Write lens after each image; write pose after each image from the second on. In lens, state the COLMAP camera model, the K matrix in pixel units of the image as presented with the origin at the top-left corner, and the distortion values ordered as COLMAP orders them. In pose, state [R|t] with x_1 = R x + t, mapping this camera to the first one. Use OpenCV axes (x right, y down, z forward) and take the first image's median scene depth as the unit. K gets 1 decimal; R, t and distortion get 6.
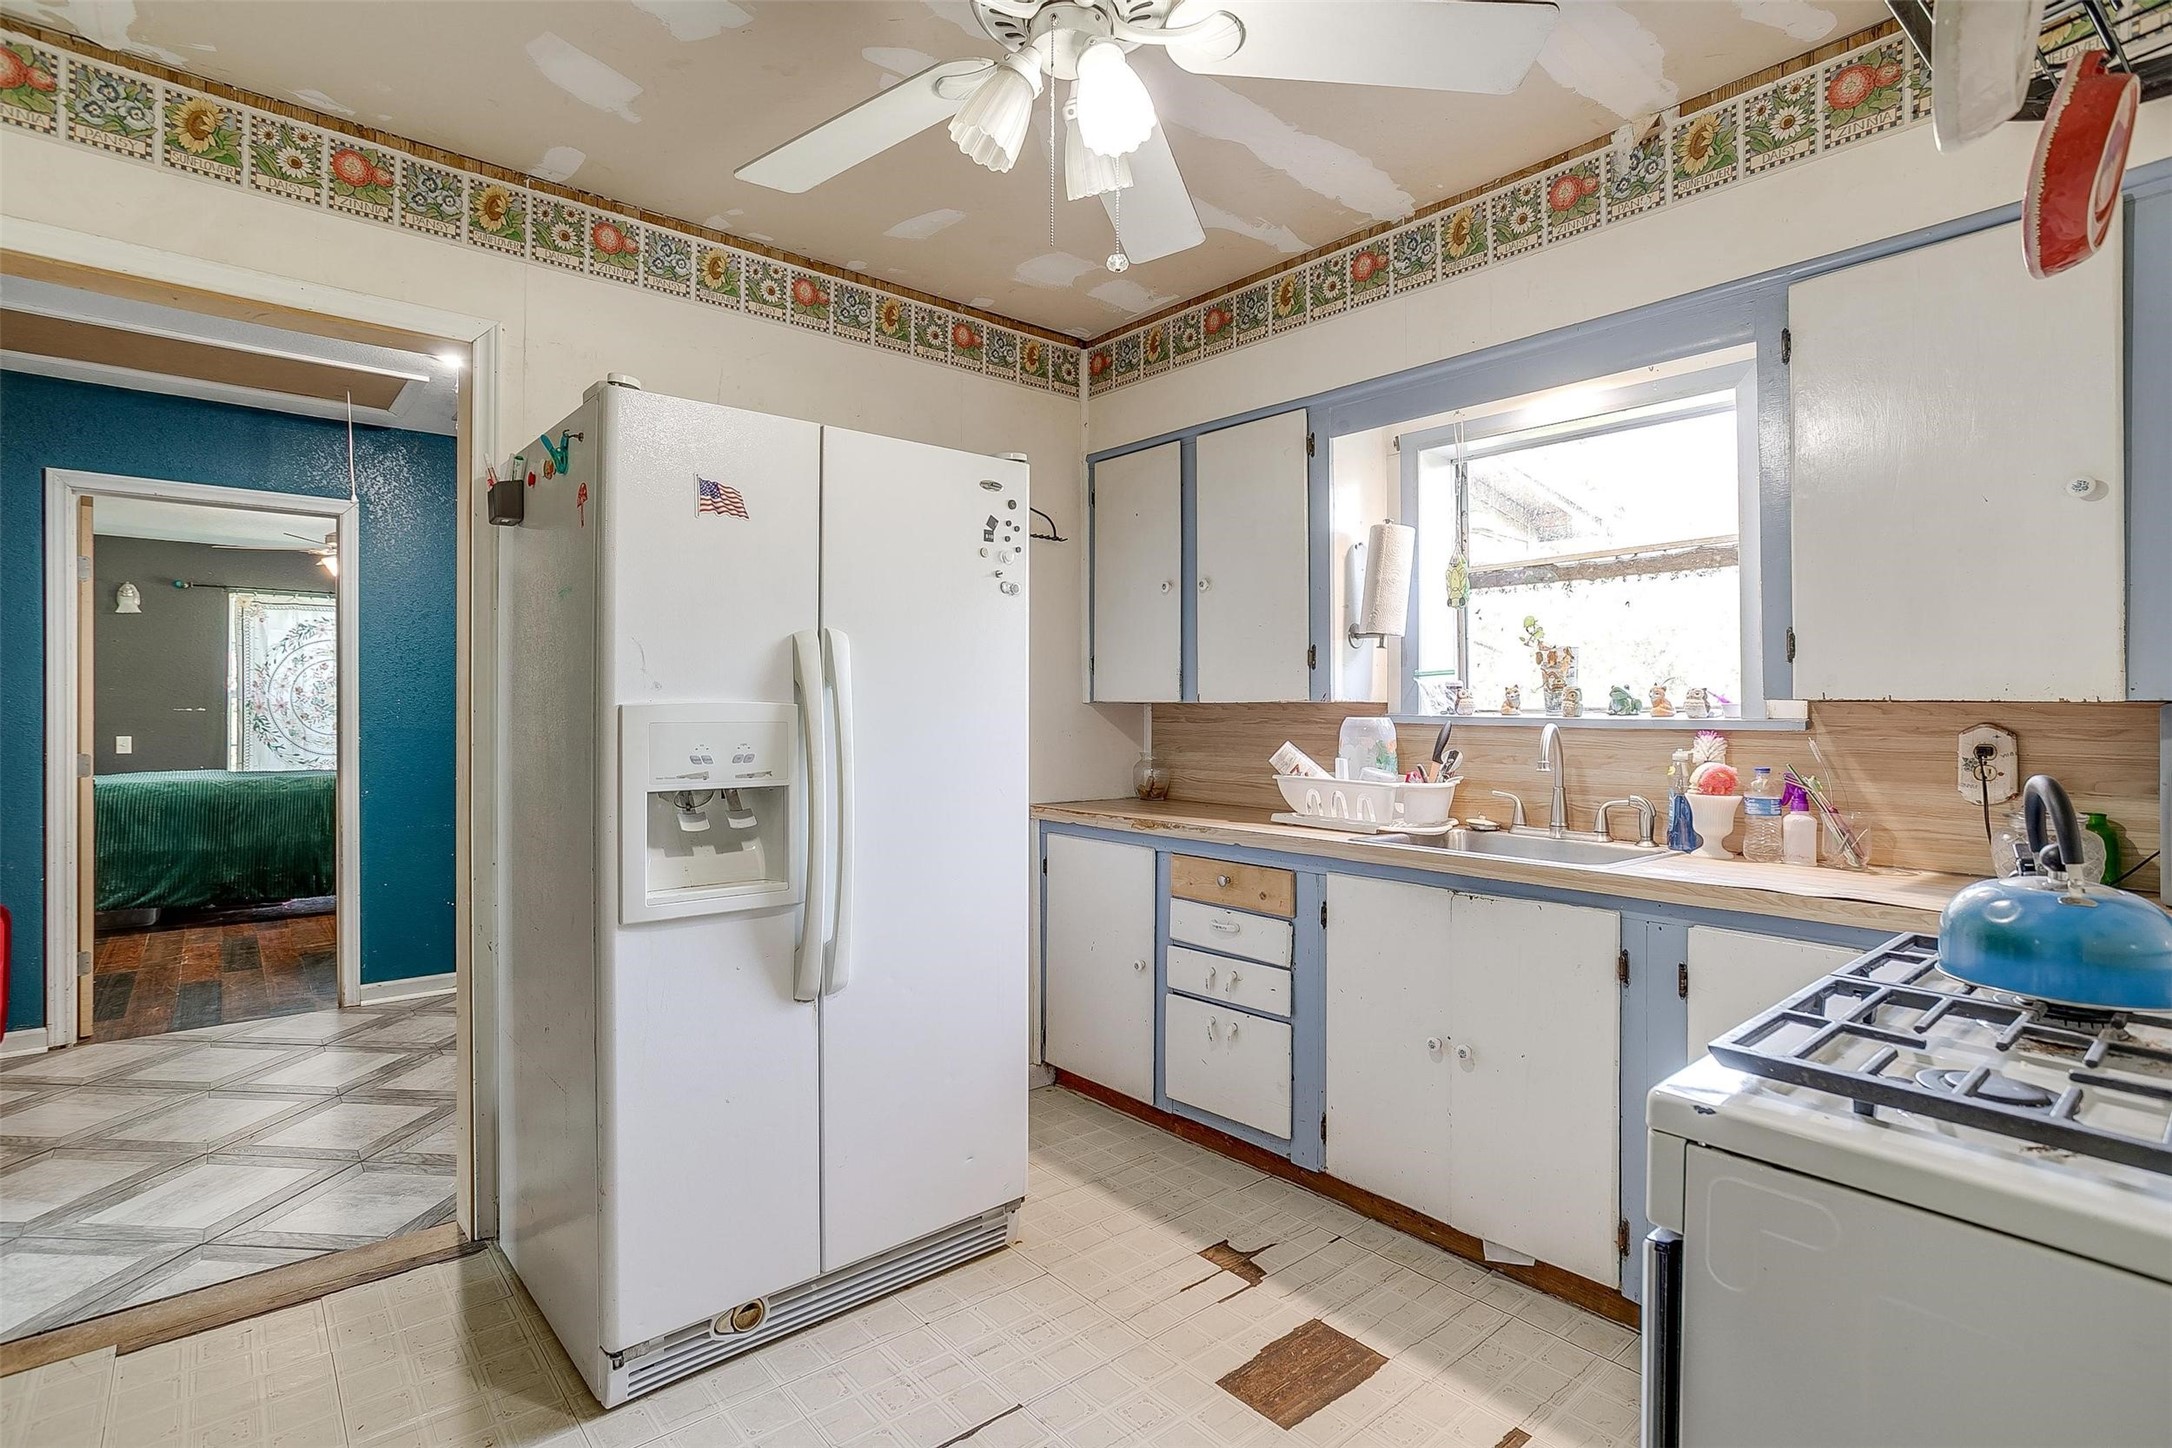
lens RADIAL K [[1068.0, 0, 1094.1], [0, 1068.0, 698.1], [0, 0, 1]] dist [-0.052182, 0.026166]
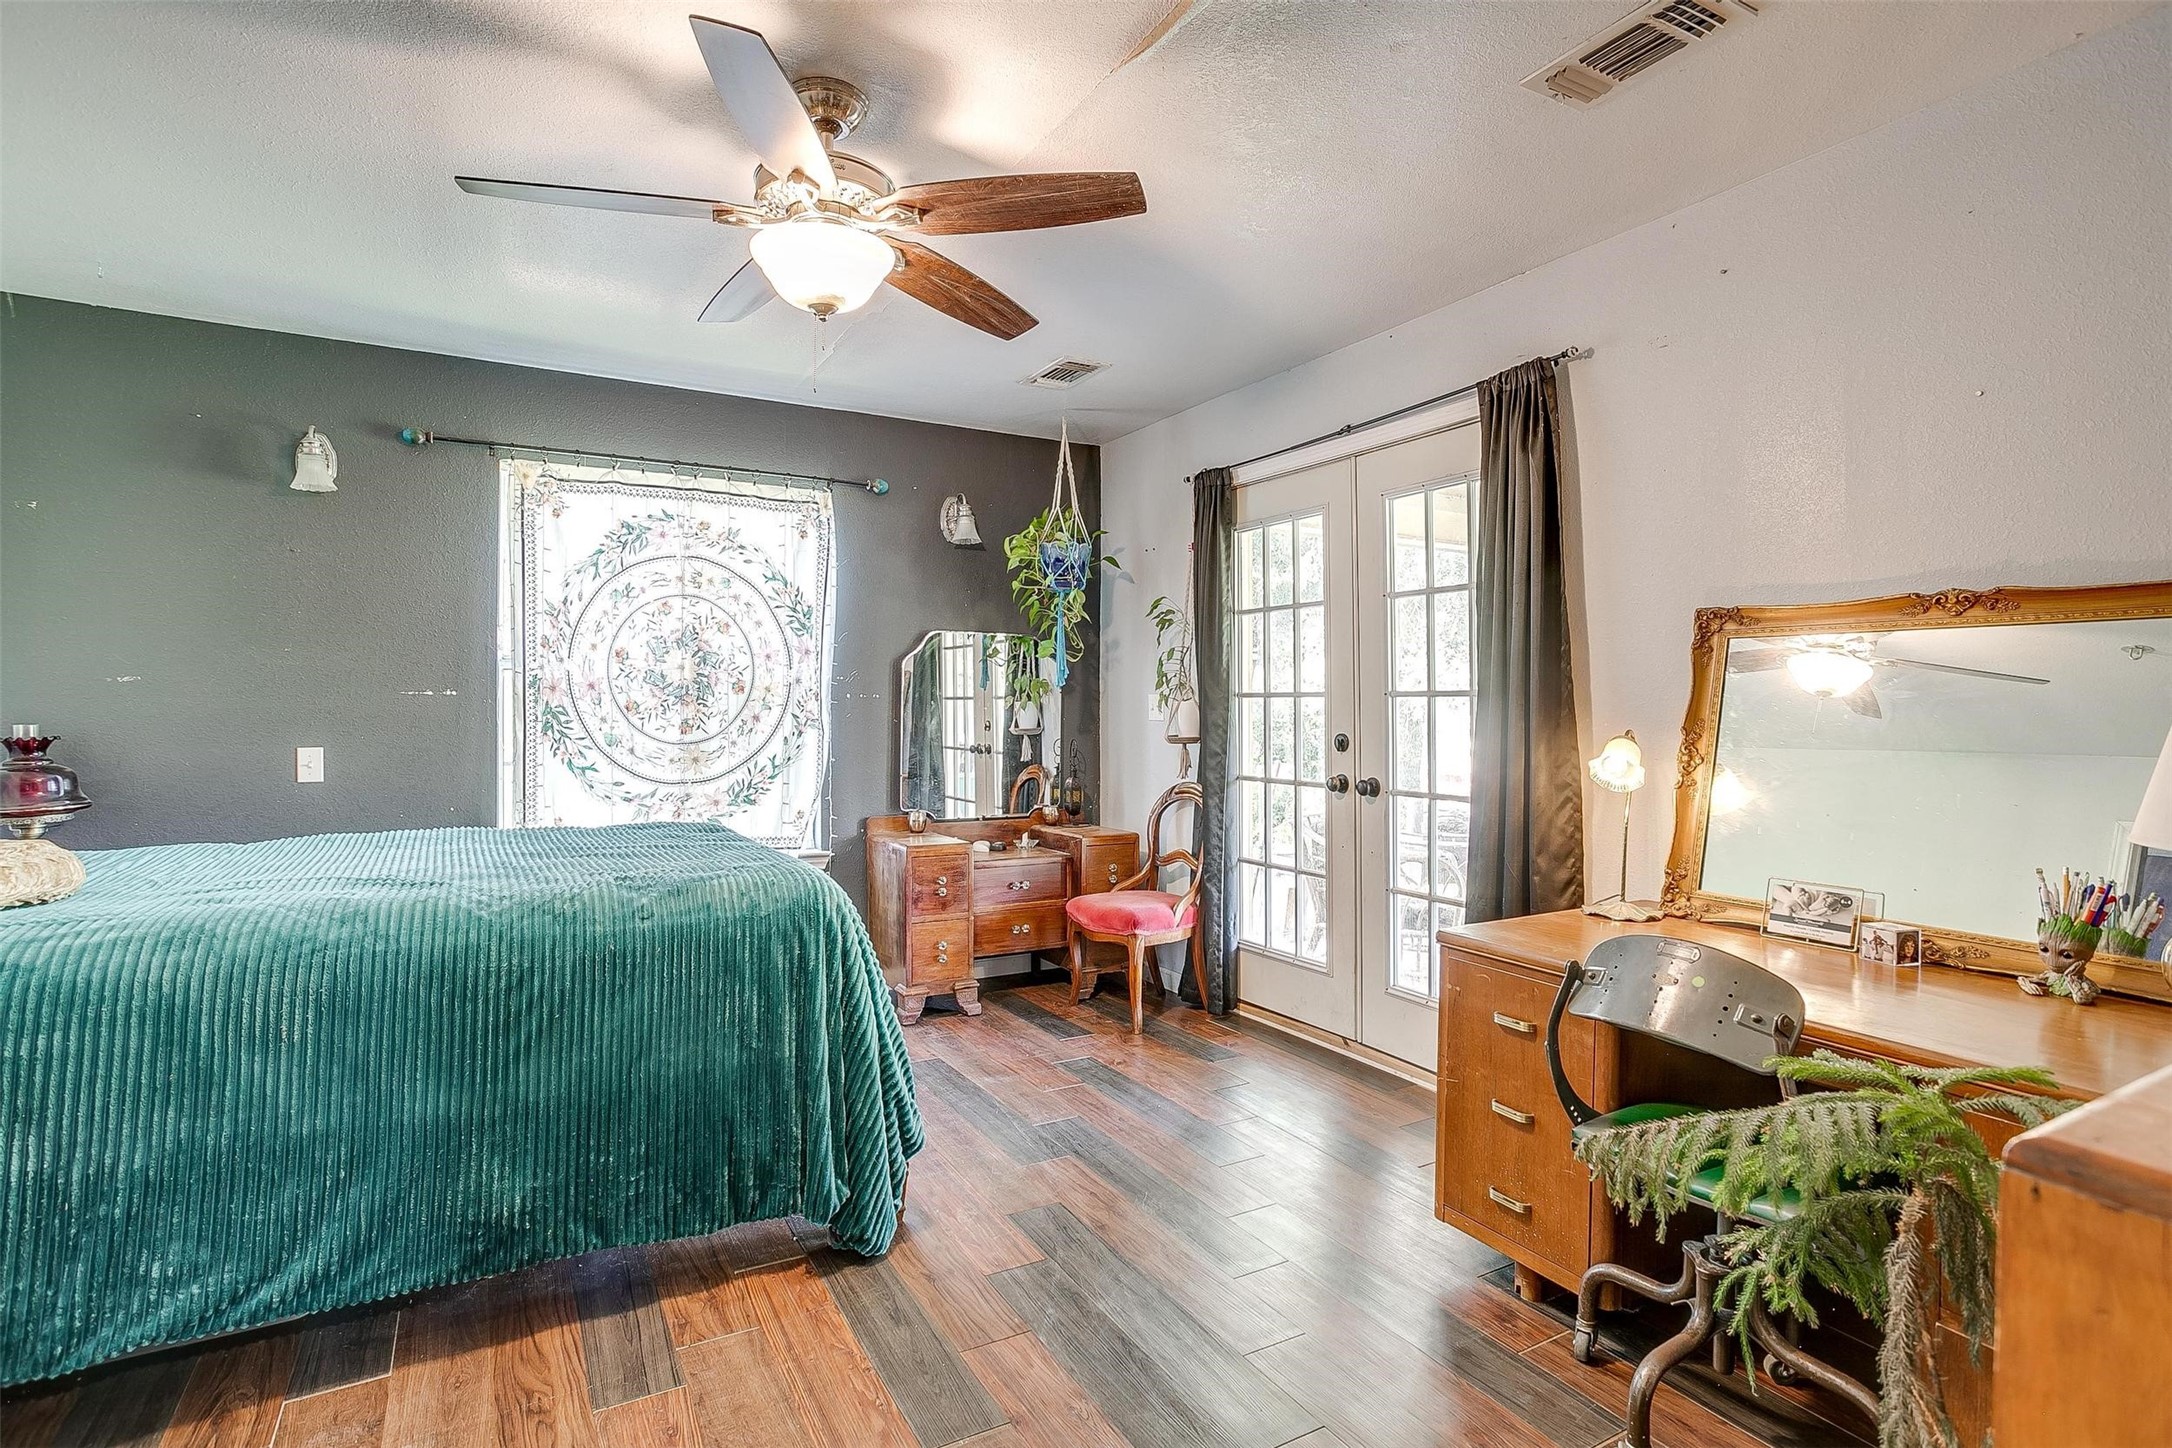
lens RADIAL K [[1068.0, 0, 1095.0], [0, 1068.0, 706.6], [0, 0, 1]] dist [-0.052182, 0.026166]
pose [[0.984728, 0.005600, -0.174011, -0.462580], [-0.002599, 0.999844, 0.017472, 0.008099], [0.174081, -0.016753, 0.984589, 0.555376]]
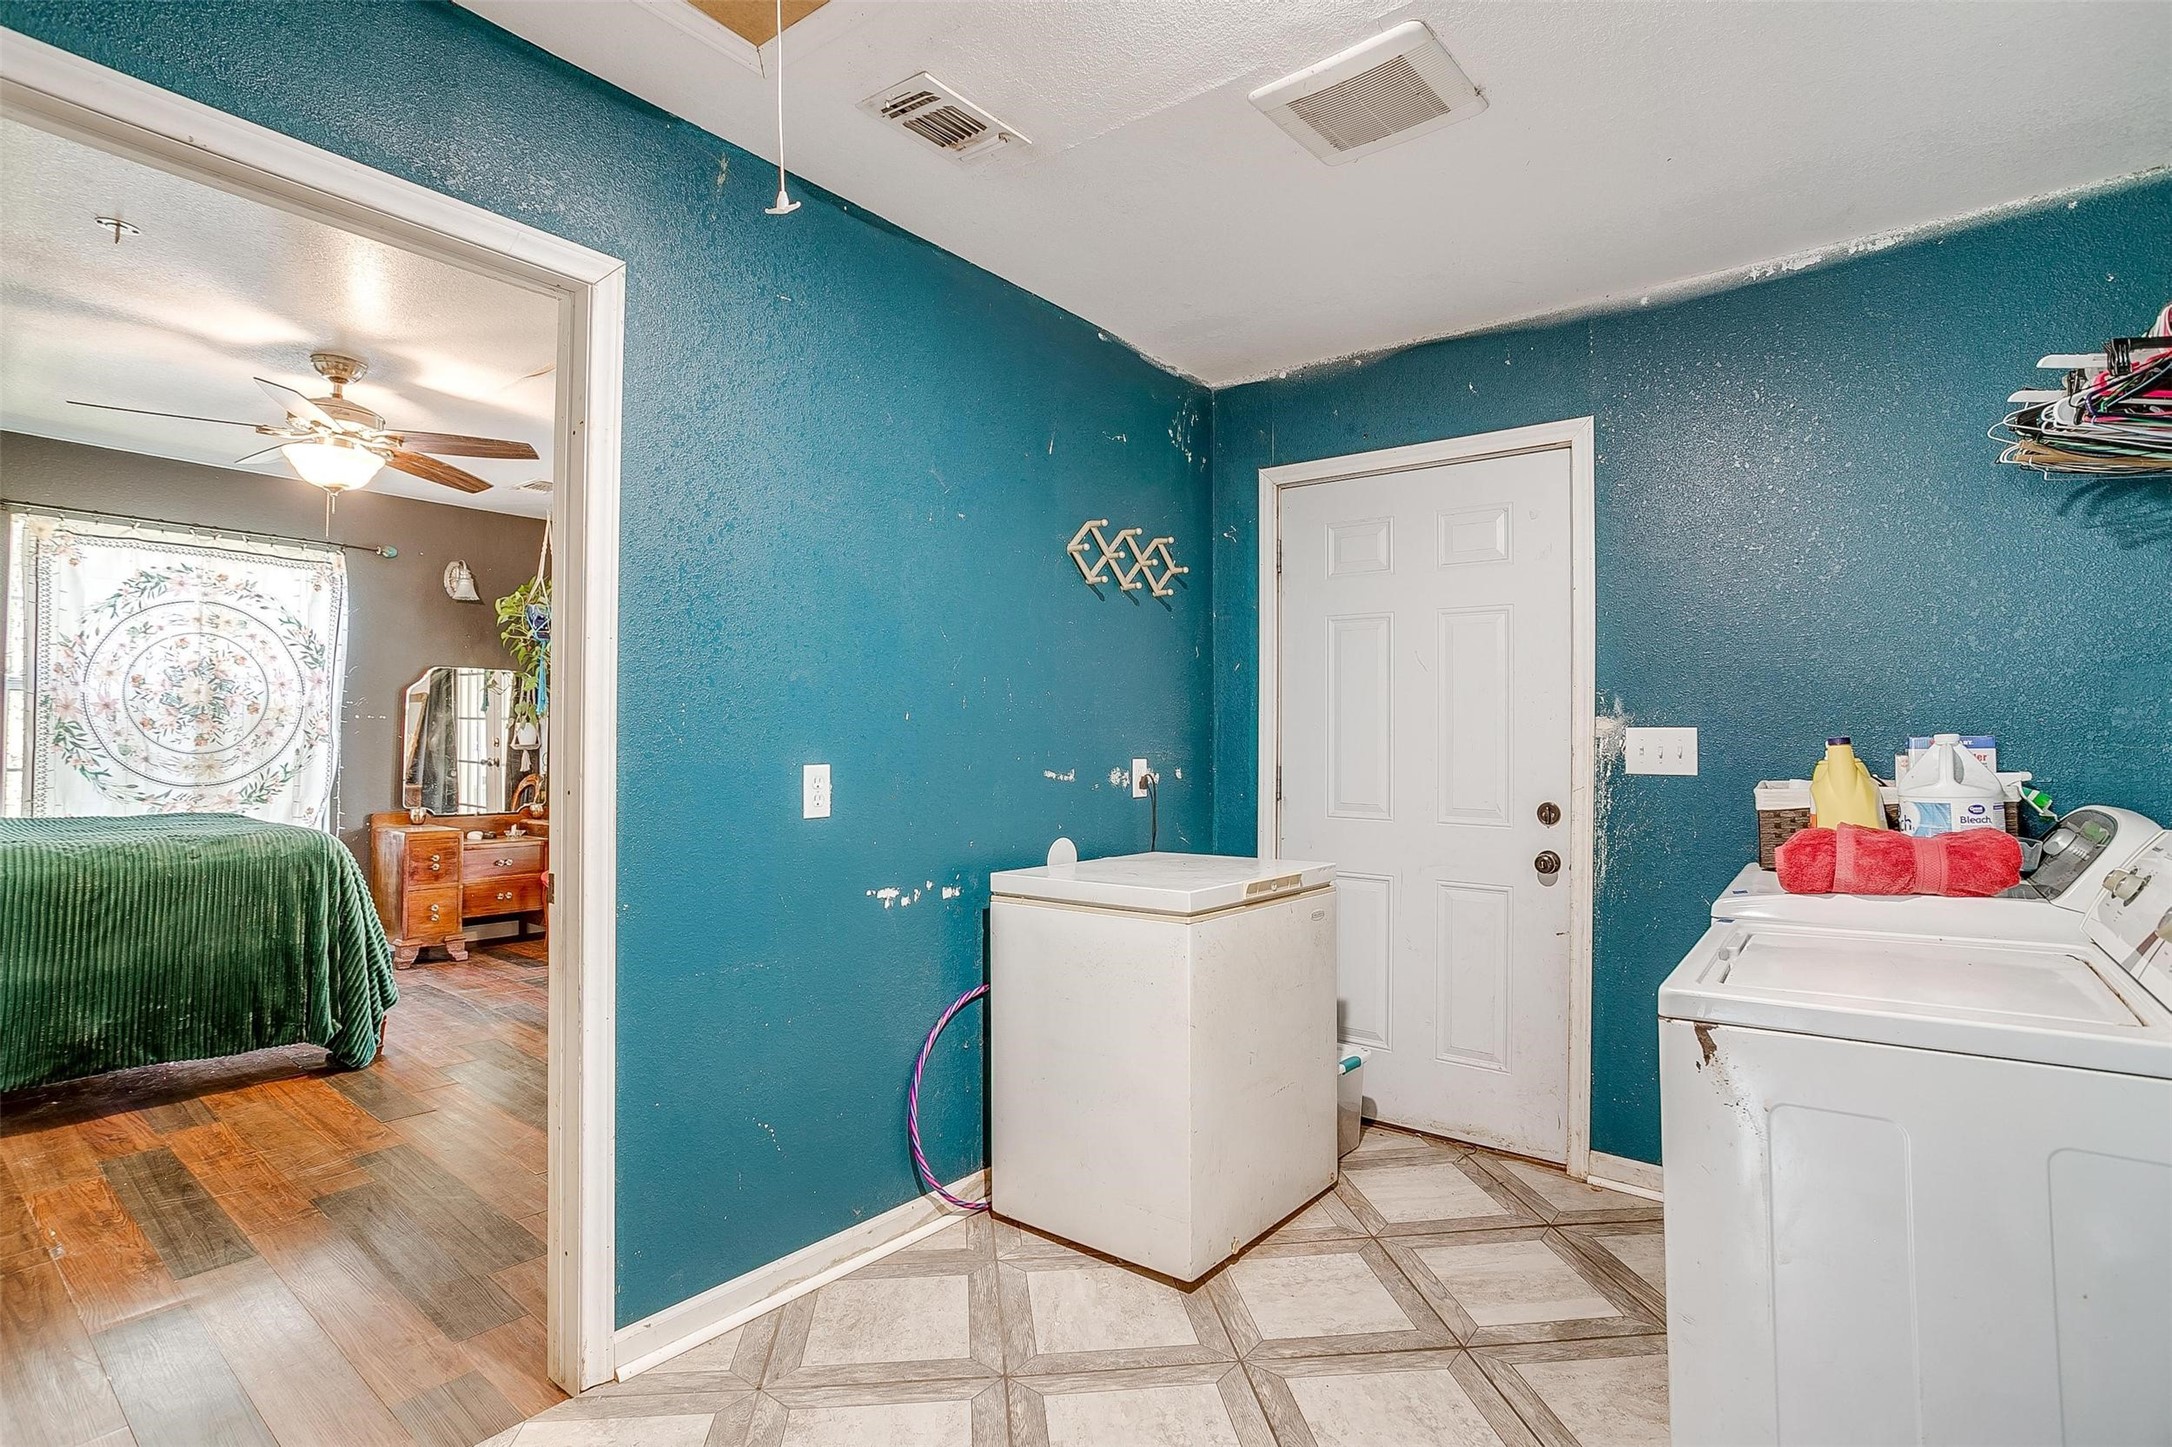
lens RADIAL K [[1068.0, 0, 1094.3], [0, 1068.0, 716.1], [0, 0, 1]] dist [-0.052182, 0.026166]
pose [[0.980000, 0.020453, 0.197946, -0.342347], [-0.021113, 0.999776, 0.001222, 0.000796], [-0.197877, -0.005376, 0.980212, 0.299446]]
